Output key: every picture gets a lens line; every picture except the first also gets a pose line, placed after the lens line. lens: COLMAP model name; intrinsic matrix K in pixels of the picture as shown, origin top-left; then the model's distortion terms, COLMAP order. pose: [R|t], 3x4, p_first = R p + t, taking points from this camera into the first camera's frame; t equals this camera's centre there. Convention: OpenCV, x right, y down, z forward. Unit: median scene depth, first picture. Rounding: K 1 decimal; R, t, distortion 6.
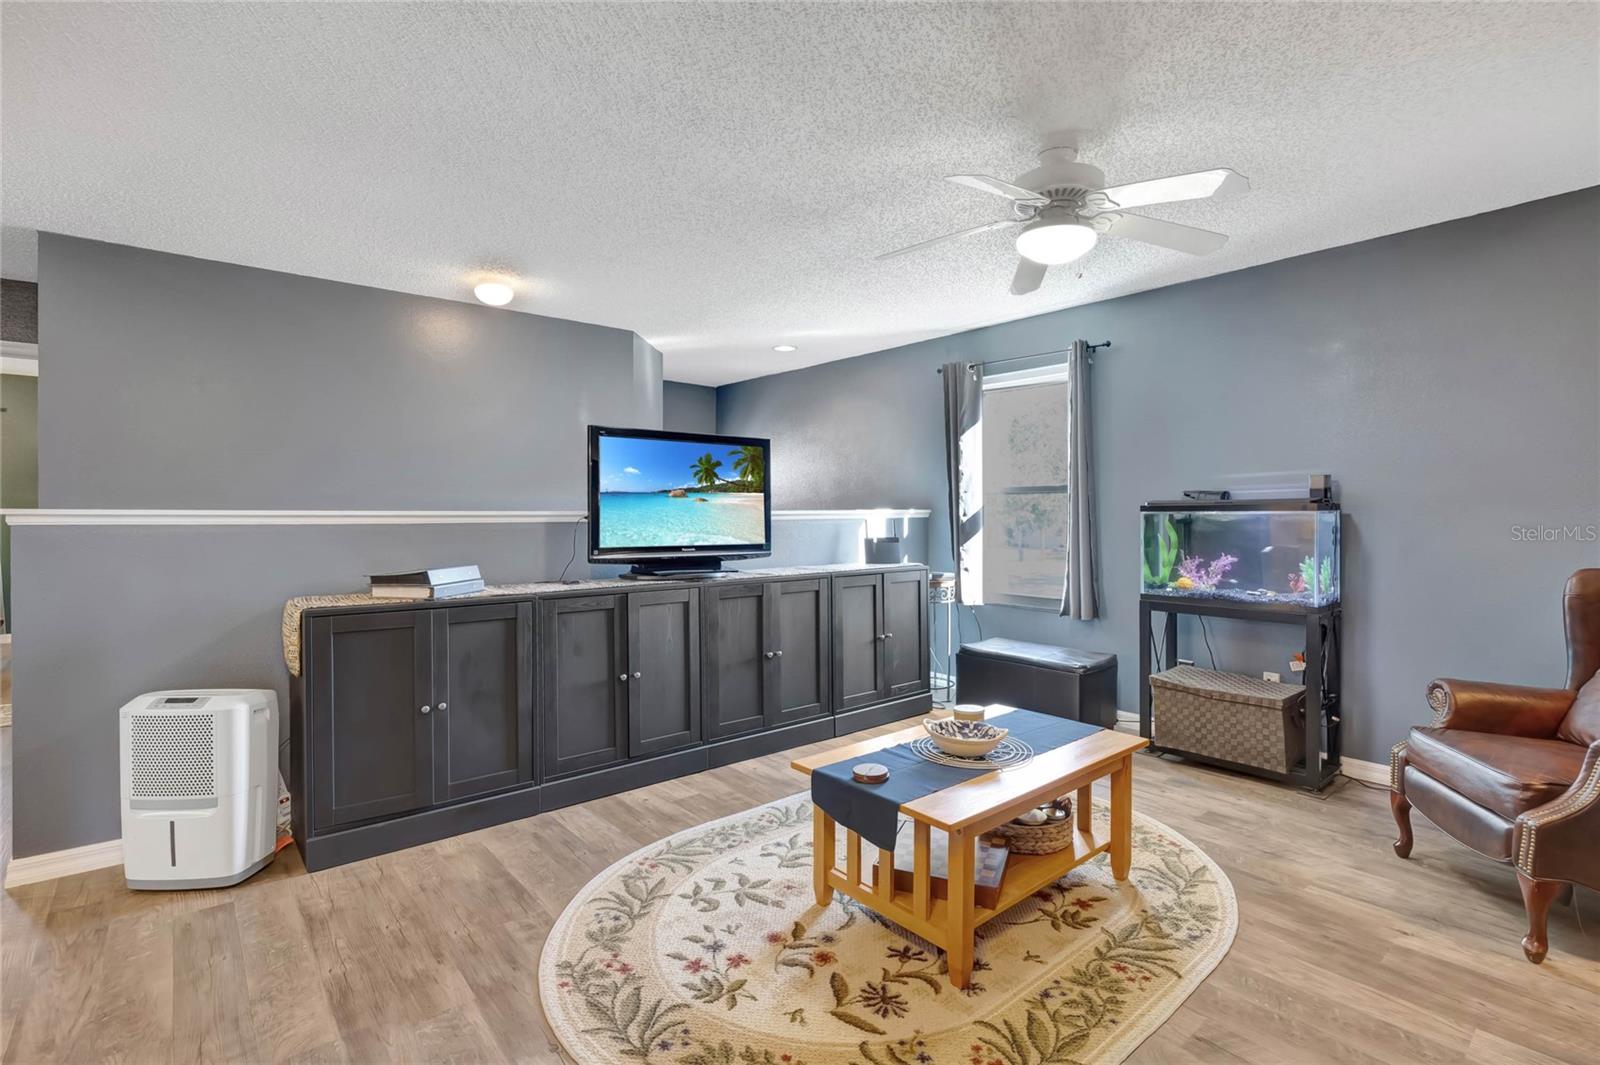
lens RADIAL K [[754.4, 0, 801.4], [0, 754.4, 517.6], [0, 0, 1]] dist [-0.006232, -0.000534]
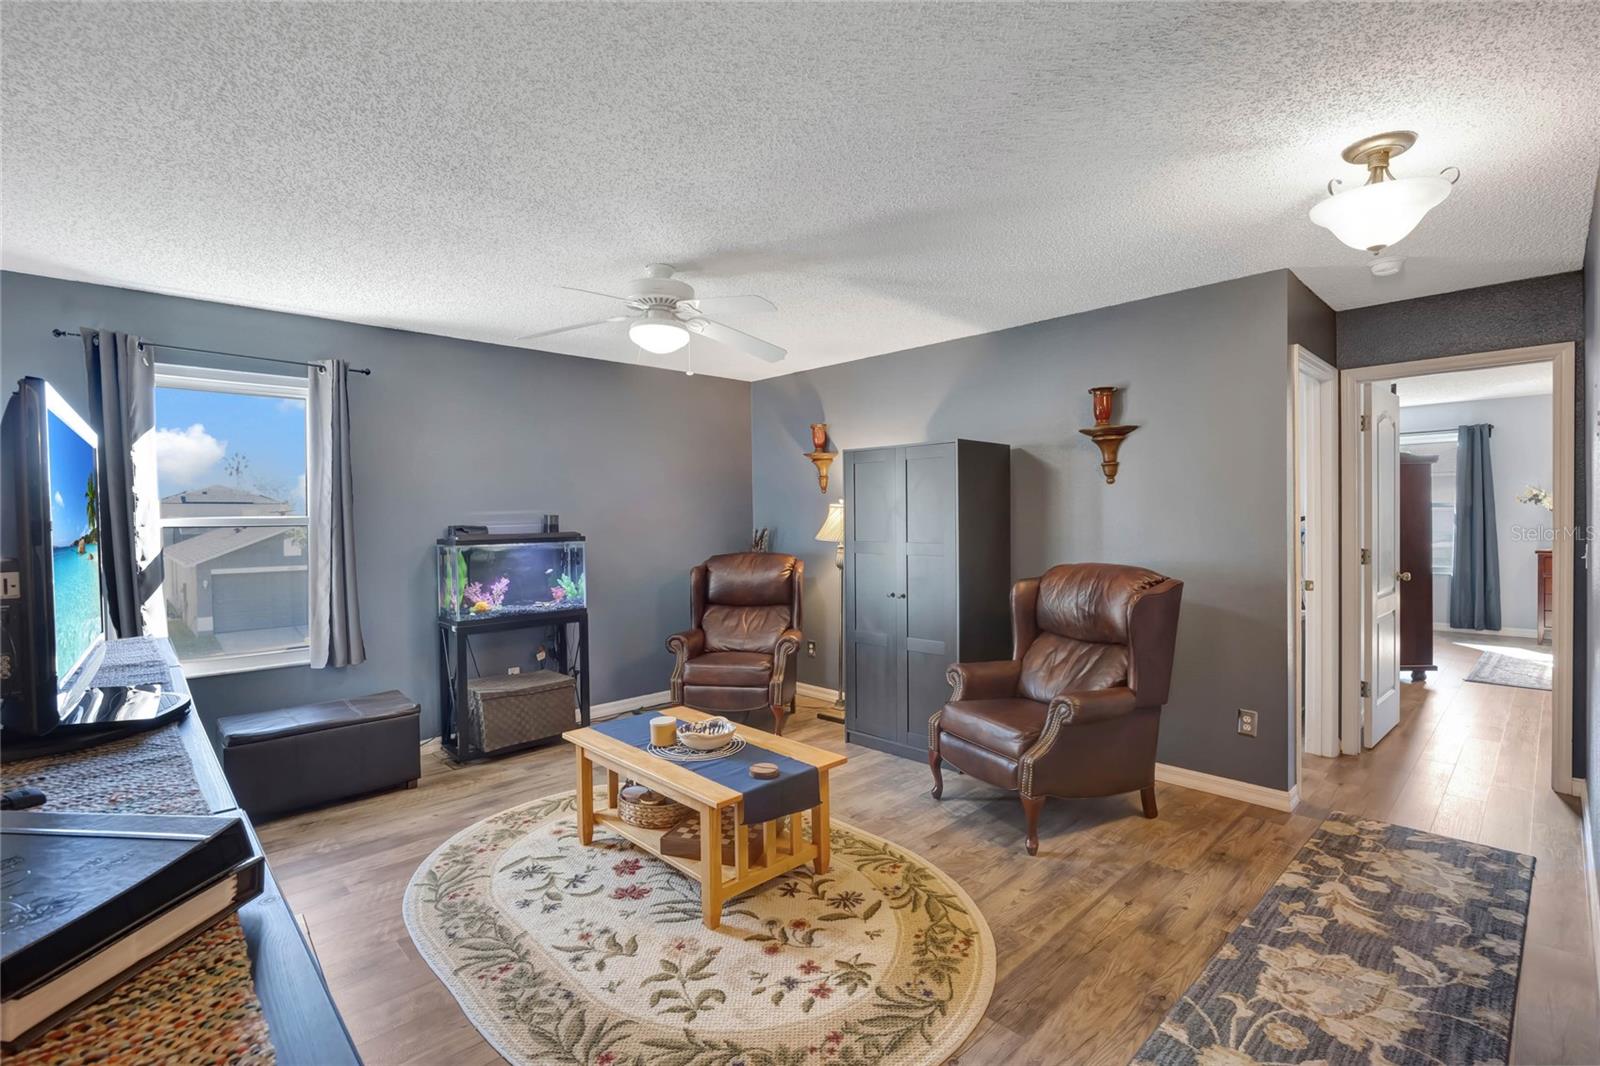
lens RADIAL K [[712.7, 0, 797.7], [0, 712.7, 530.6], [0, 0, 1]] dist [-0.020185, 0.003694]
pose [[-0.062827, -0.013488, 0.997933, -0.925946], [0.019621, 0.999699, 0.014747, -0.054537], [-0.997832, 0.020507, -0.062543, 0.894318]]
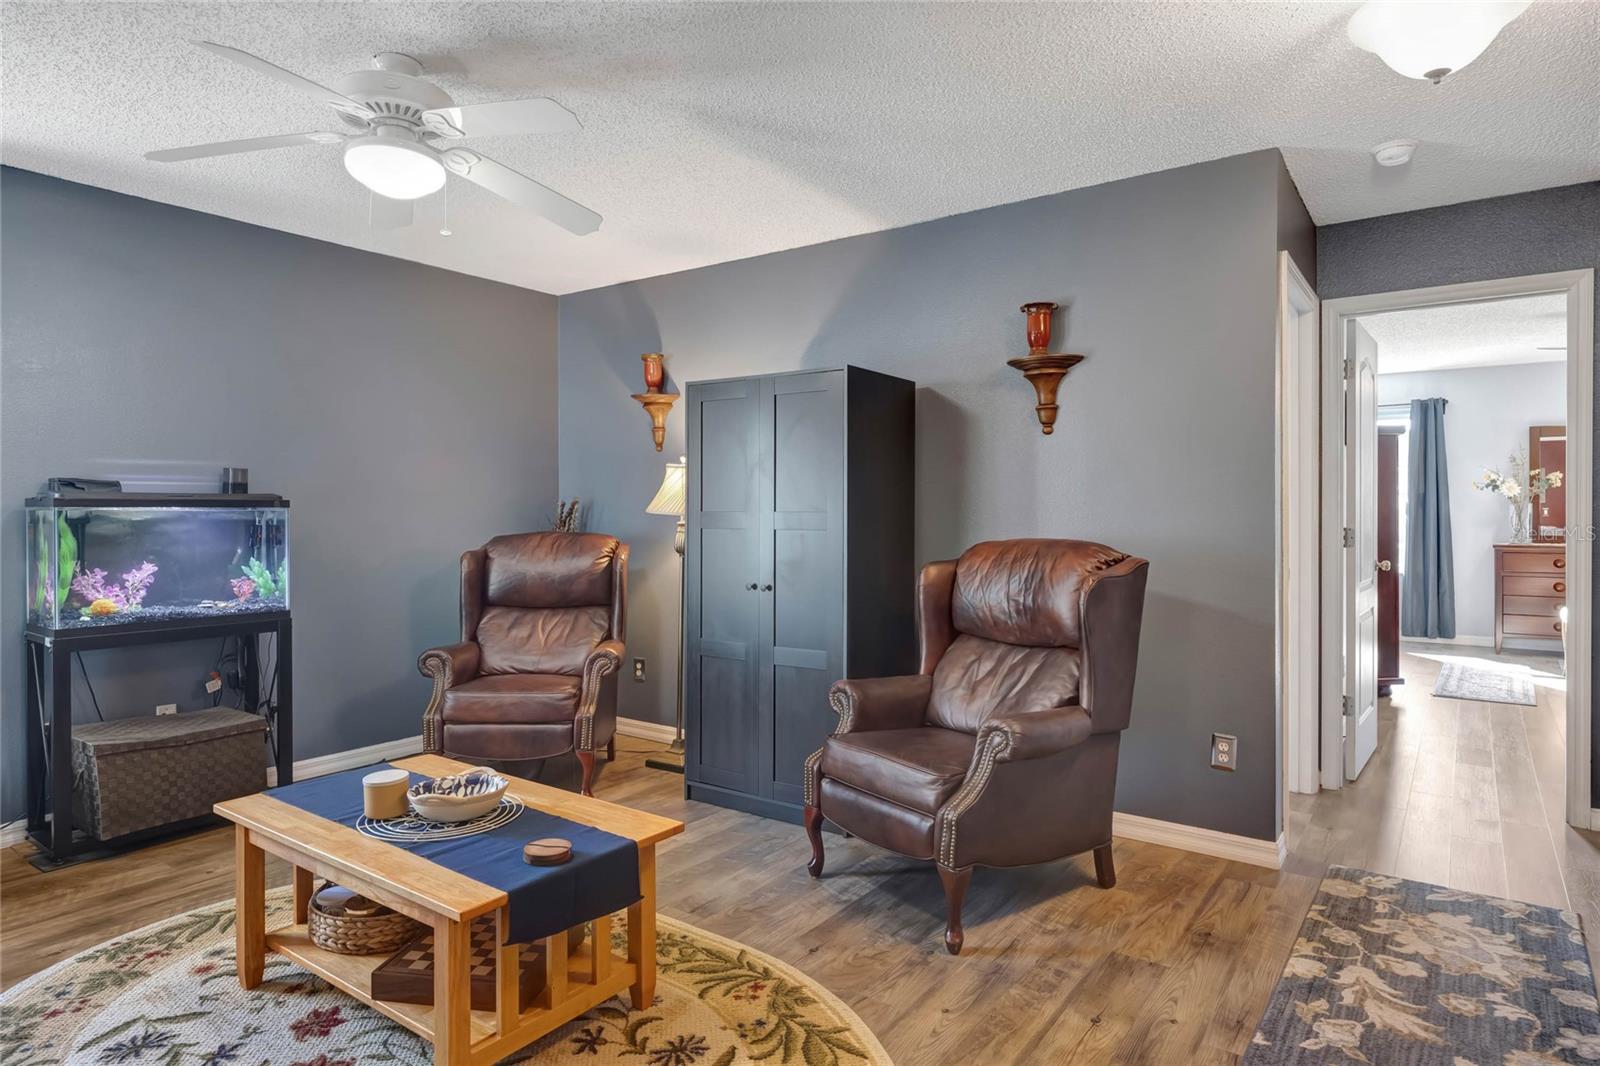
lens RADIAL K [[896.4, 0, 790.6], [0, 896.4, 518.1], [0, 0, 1]] dist [-0.005887, 0.000020]
pose [[-0.237014, -0.001293, 0.971505, -0.732394], [0.007379, 0.999968, 0.003132, 0.007118], [-0.971478, 0.007911, -0.236997, 0.862808]]
